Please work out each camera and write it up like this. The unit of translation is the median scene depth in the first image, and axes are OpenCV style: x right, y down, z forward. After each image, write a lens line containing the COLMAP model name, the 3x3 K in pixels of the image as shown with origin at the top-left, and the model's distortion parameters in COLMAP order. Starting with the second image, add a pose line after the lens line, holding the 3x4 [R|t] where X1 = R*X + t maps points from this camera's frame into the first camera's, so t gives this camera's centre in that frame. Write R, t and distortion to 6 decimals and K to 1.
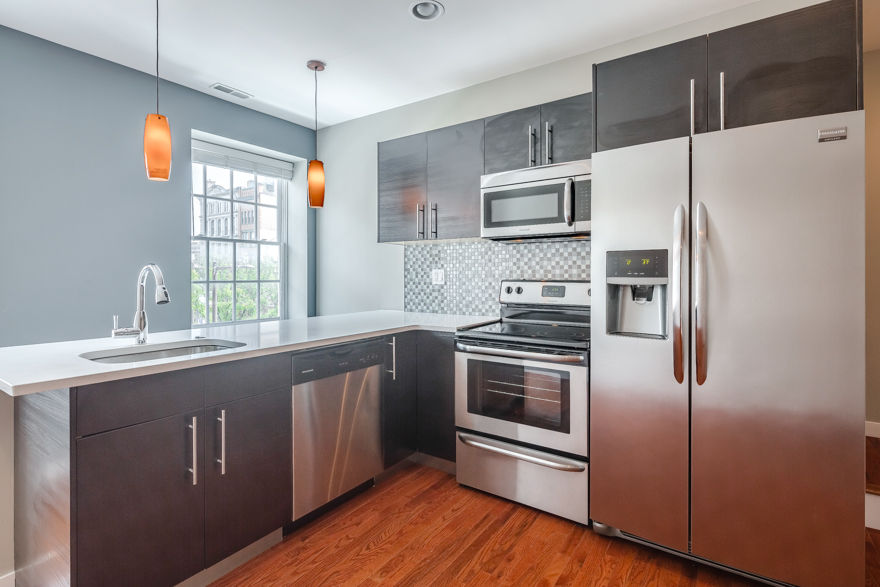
lens RADIAL K [[438.9, 0, 439.2], [0, 438.9, 275.9], [0, 0, 1]] dist [0.000121, 0.000050]
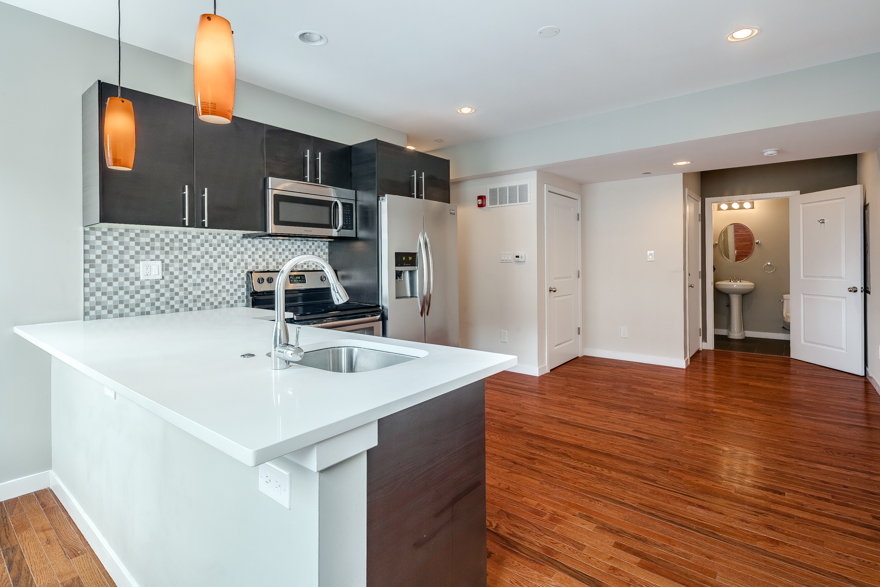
lens RADIAL K [[429.8, 0, 441.1], [0, 429.8, 258.9], [0, 0, 1]] dist [-0.001945, -0.000274]
pose [[0.070214, 0.007588, 0.997503, -0.798604], [0.008778, 0.999928, -0.008225, -0.008062], [-0.997493, 0.009334, 0.070142, 0.416171]]
